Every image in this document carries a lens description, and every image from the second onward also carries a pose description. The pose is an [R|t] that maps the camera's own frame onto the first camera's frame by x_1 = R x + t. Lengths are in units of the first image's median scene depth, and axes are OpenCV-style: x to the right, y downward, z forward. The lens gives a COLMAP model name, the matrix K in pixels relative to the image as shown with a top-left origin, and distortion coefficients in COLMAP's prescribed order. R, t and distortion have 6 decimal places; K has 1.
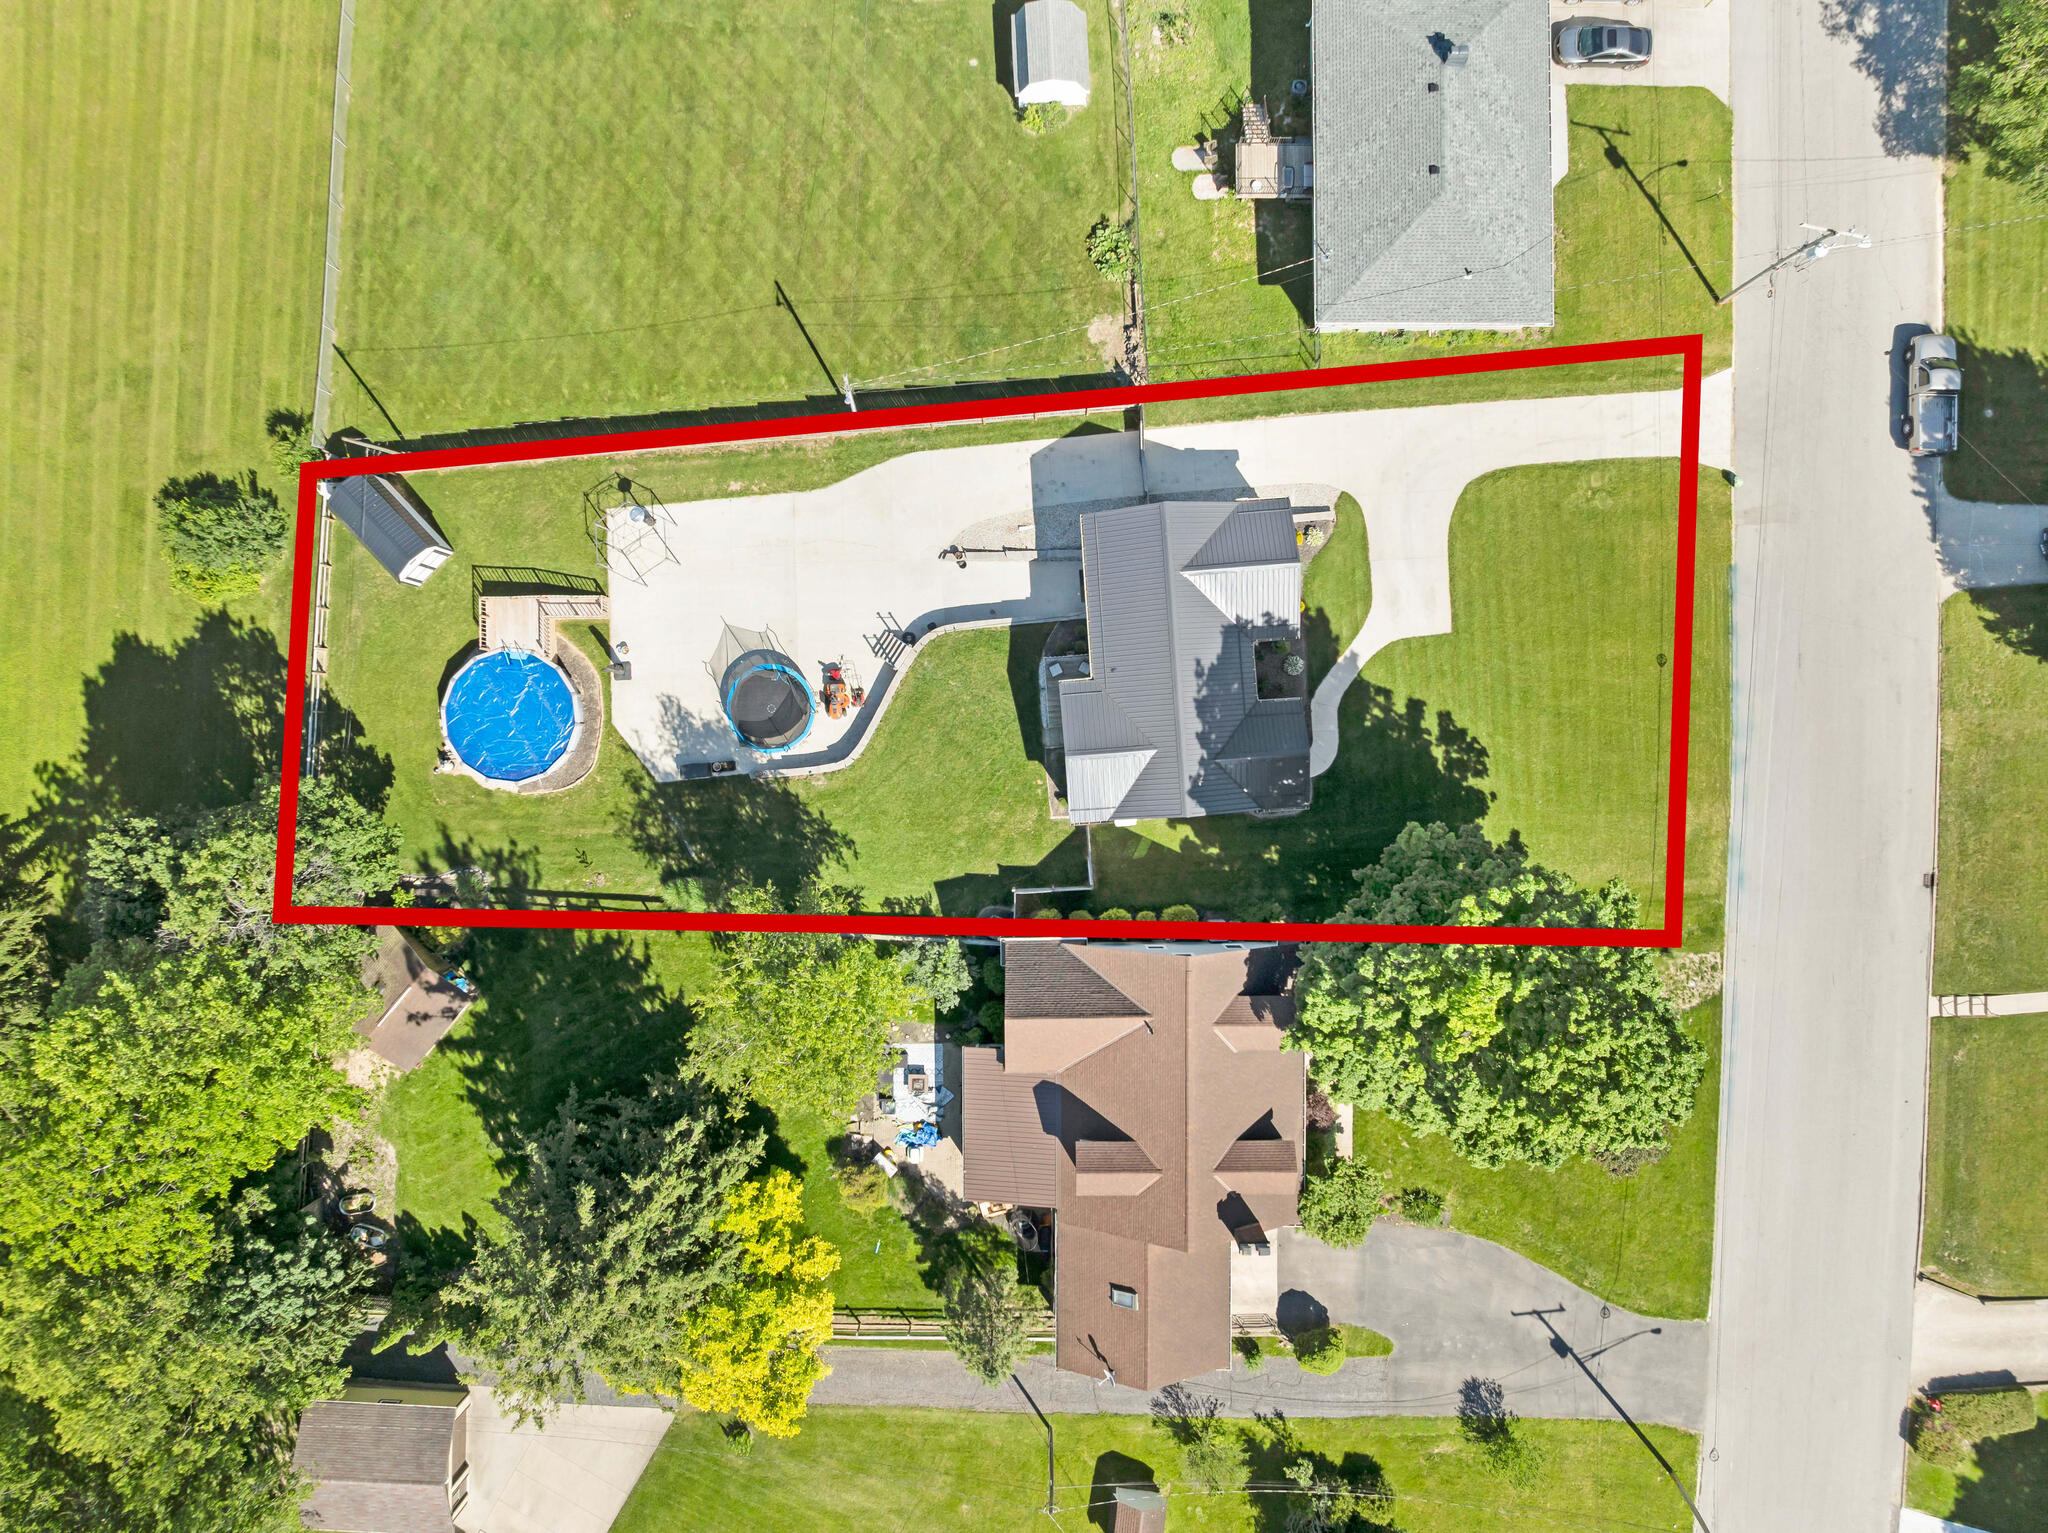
lens RADIAL K [[1389.5, 0, 1024.0], [0, 1389.5, 766.5], [0, 0, 1]] dist [-0.021090, -0.003614]
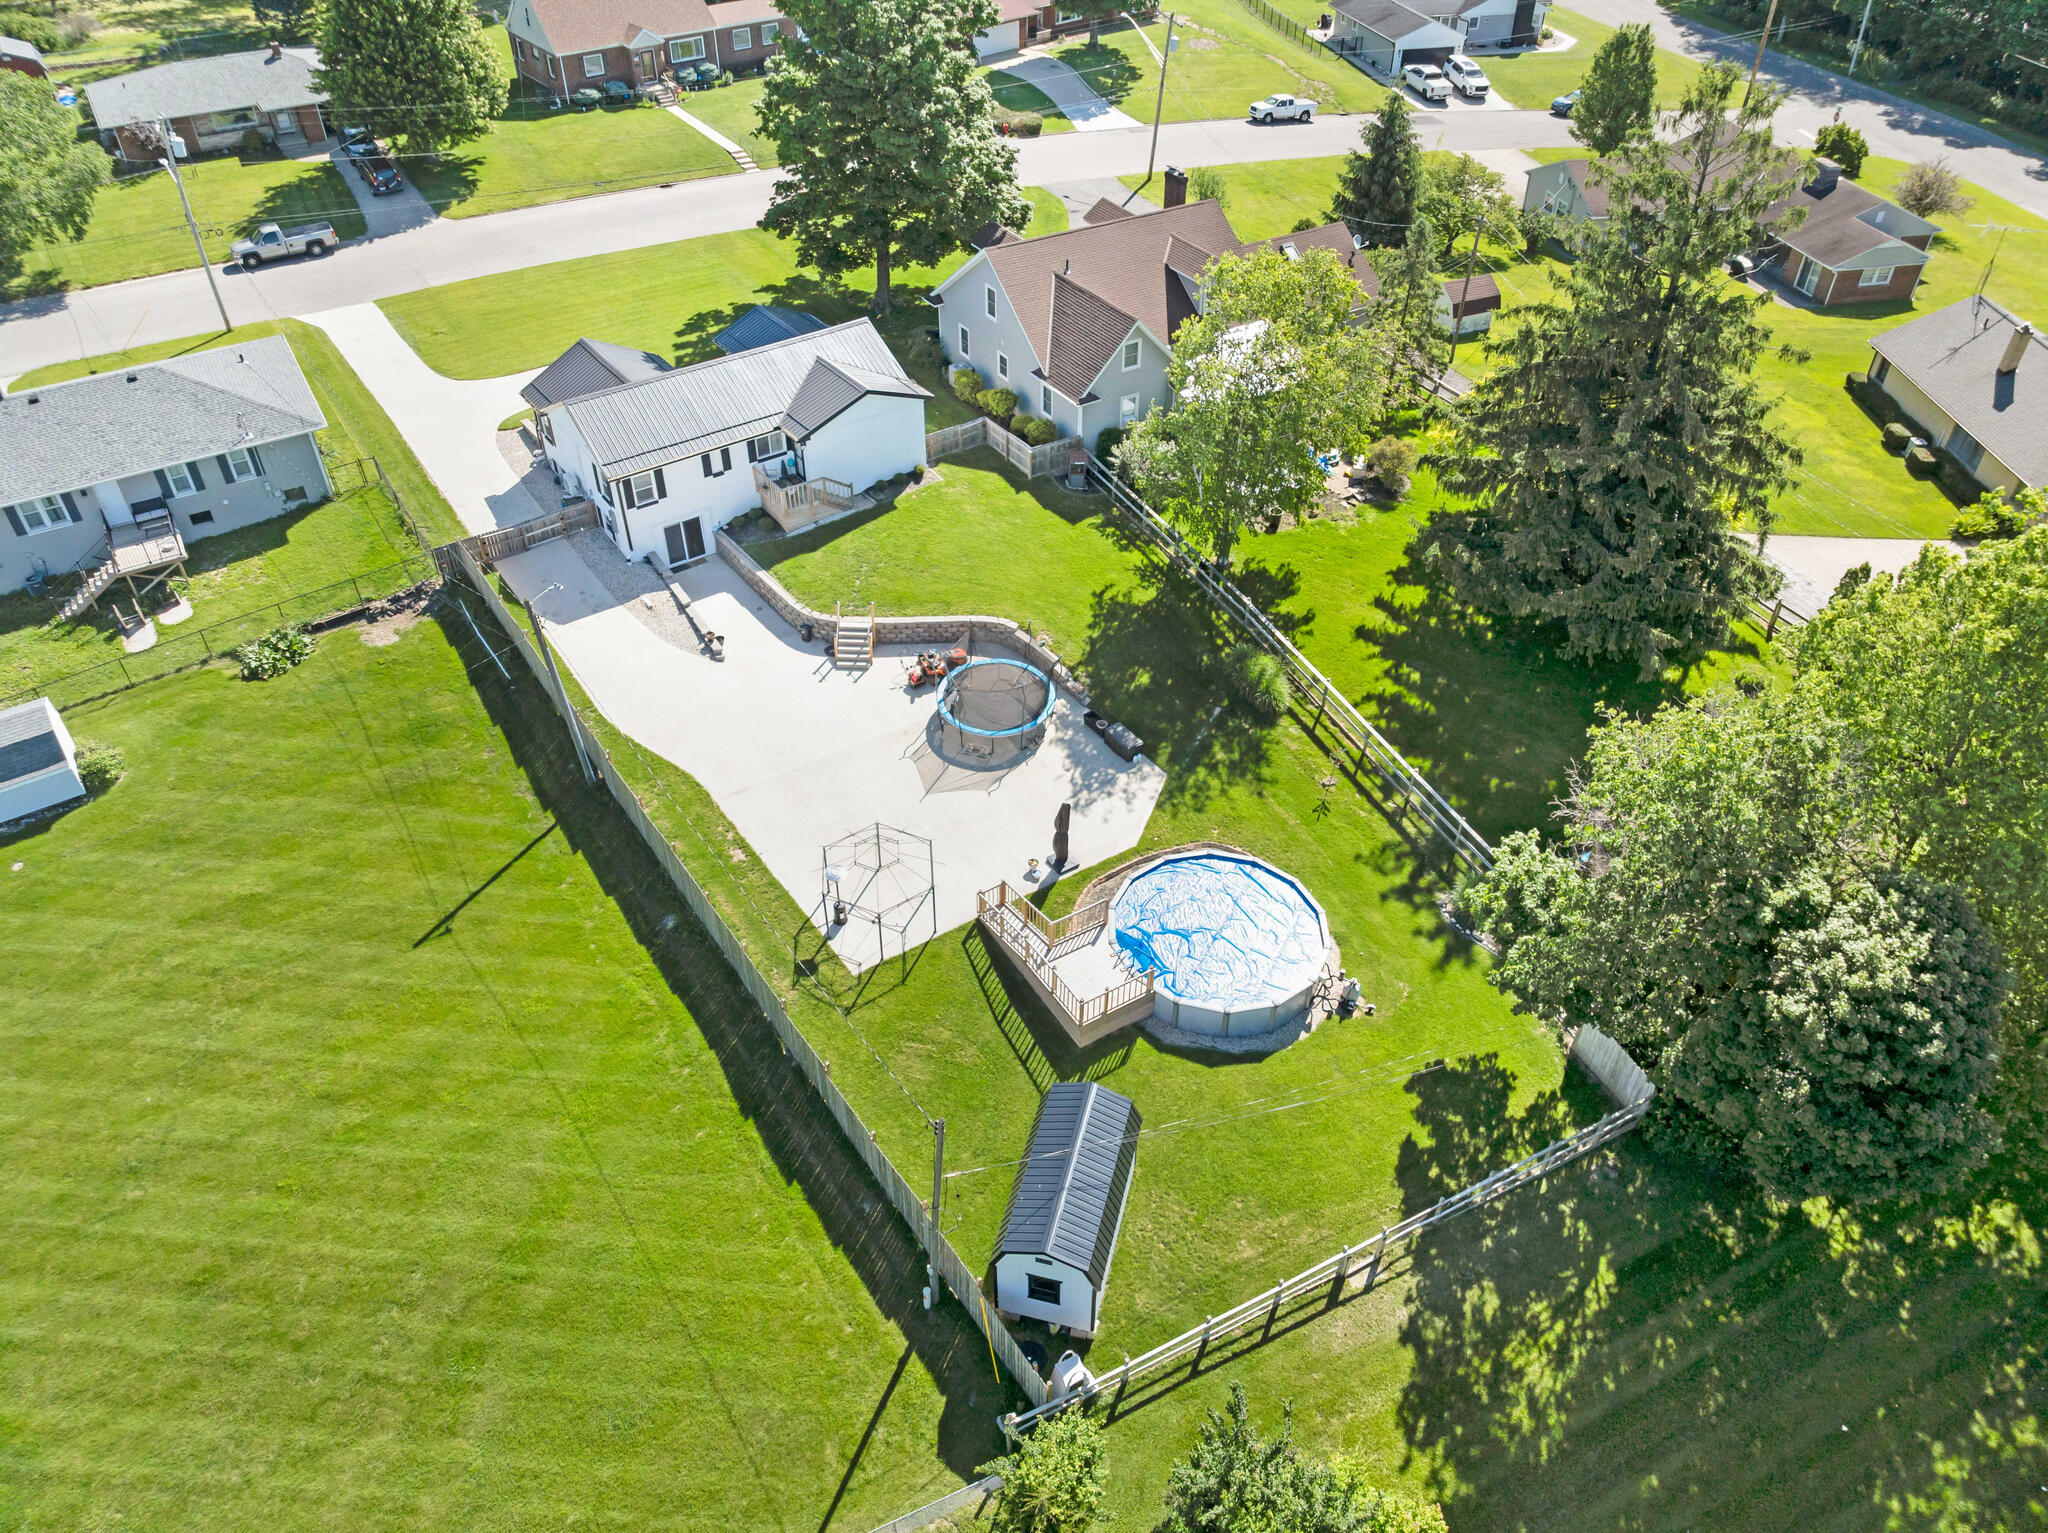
lens RADIAL K [[1437.4, 0, 1023.6], [0, 1437.4, 777.2], [0, 0, 1]] dist [-0.035551, 0.004067]
pose [[-0.517094, -0.547007, 0.658329, -0.715616], [0.855716, -0.347496, 0.383401, -0.337305], [0.019044, 0.761597, 0.647771, 0.527510]]
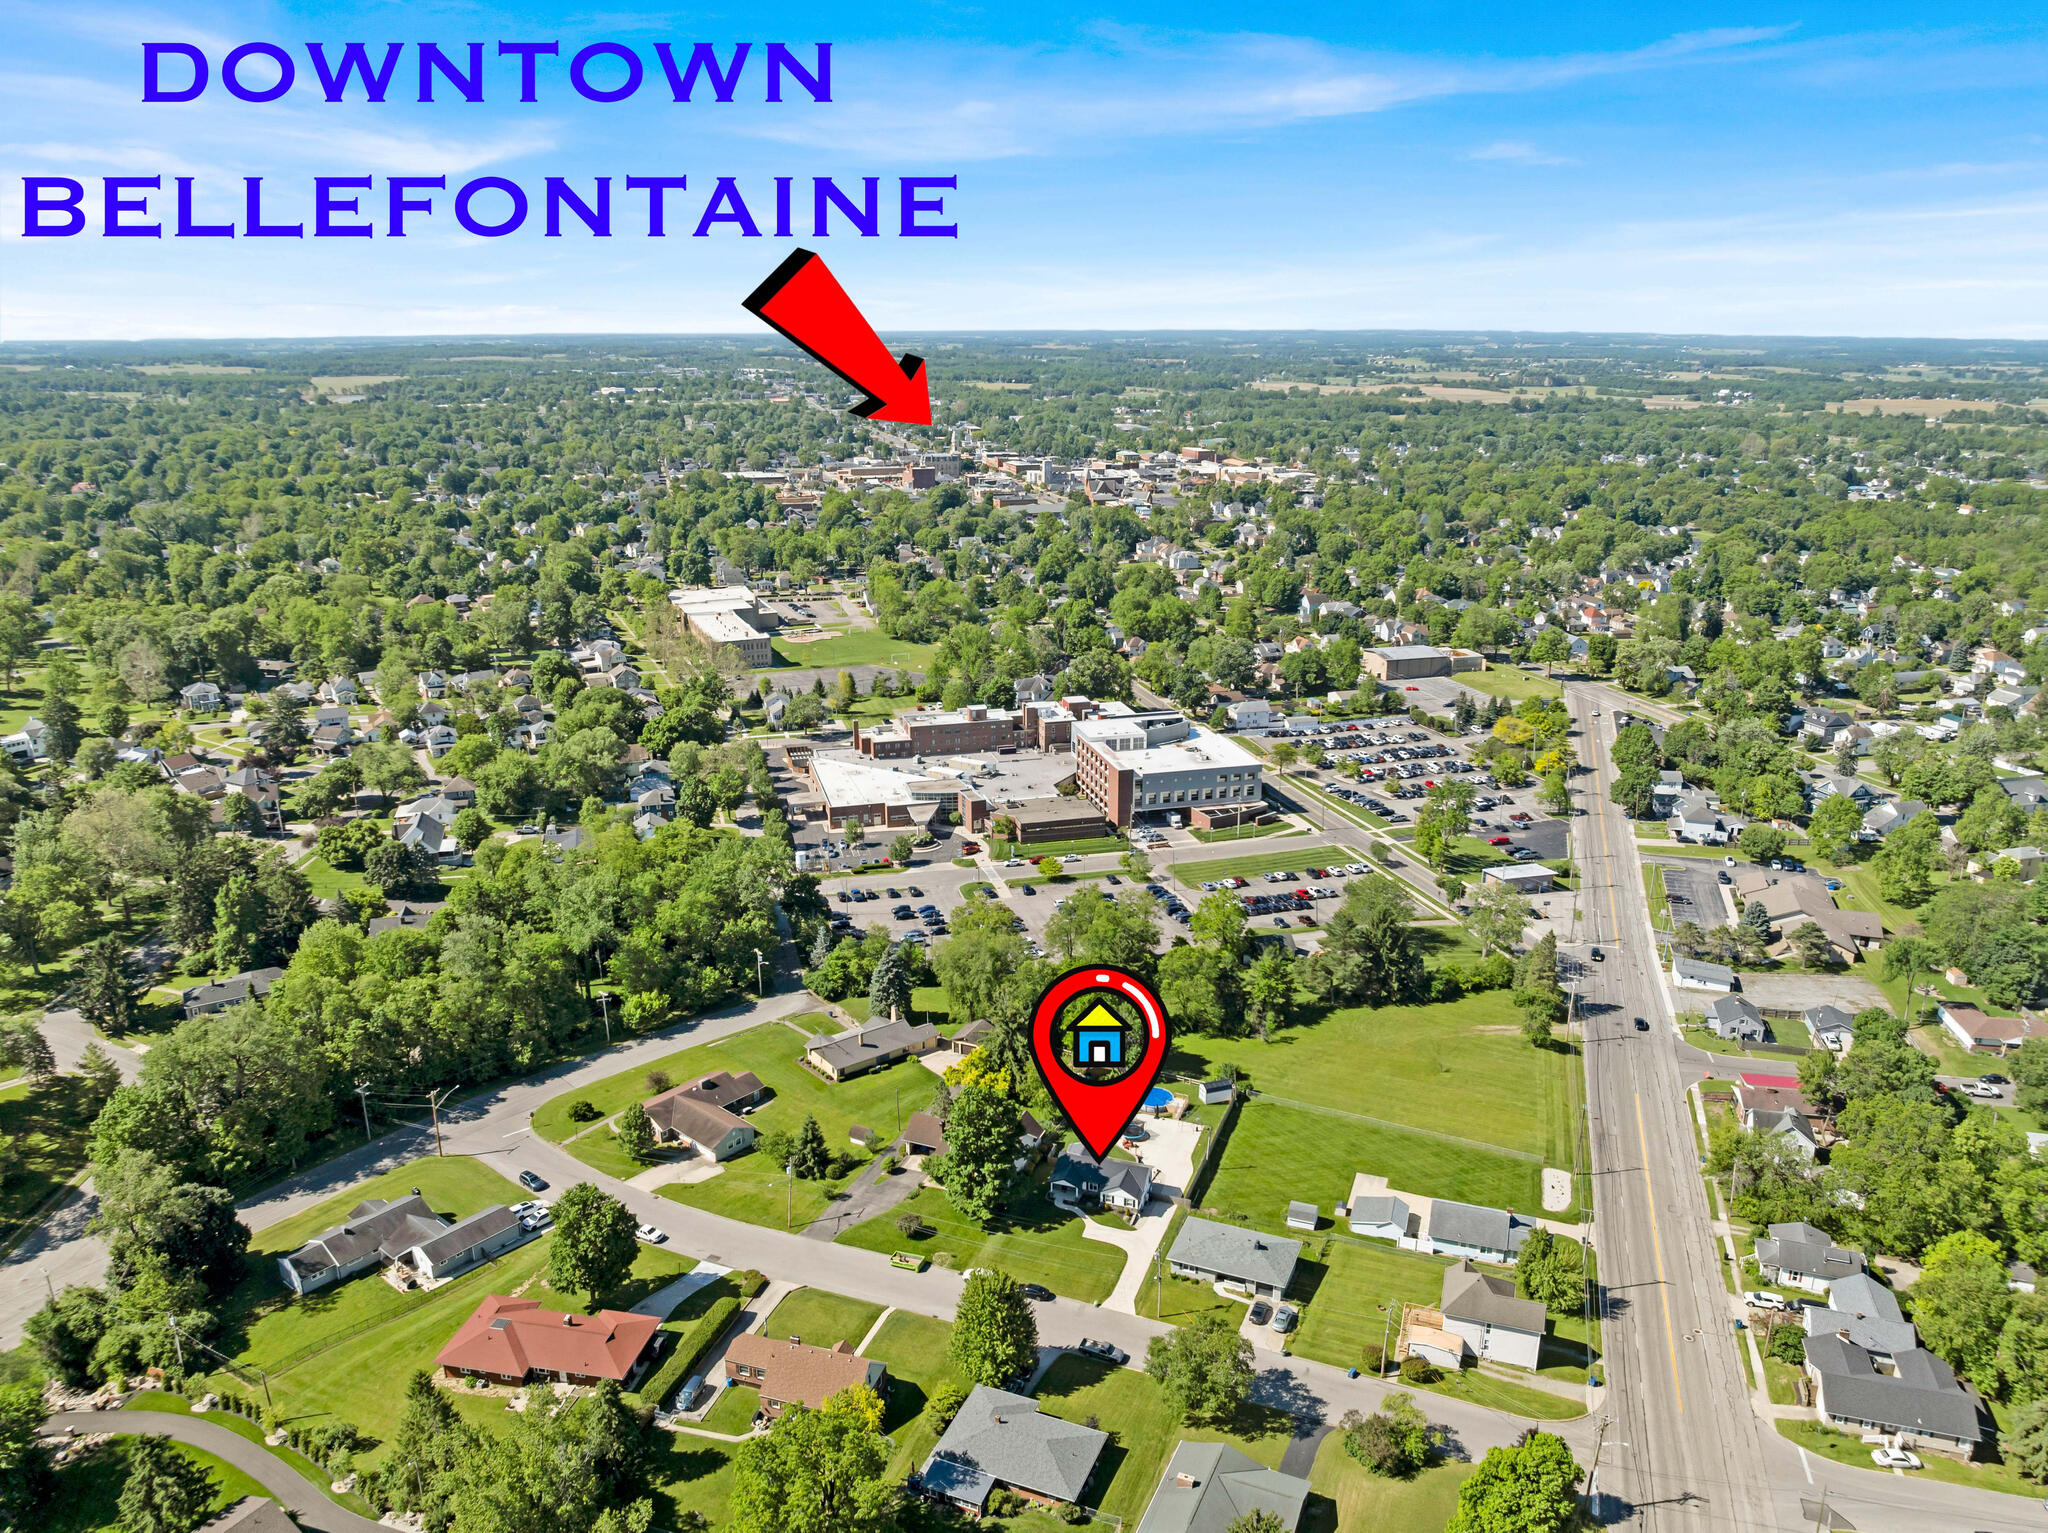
lens RADIAL K [[1437.4, 0, 1023.6], [0, 1437.4, 777.2], [0, 0, 1]] dist [-0.035551, 0.004067]
pose [[-0.389263, 0.278957, -0.877871, 2.701166], [-0.921106, -0.124205, 0.368966, -0.966007], [-0.006111, 0.952237, 0.305298, -0.866637]]
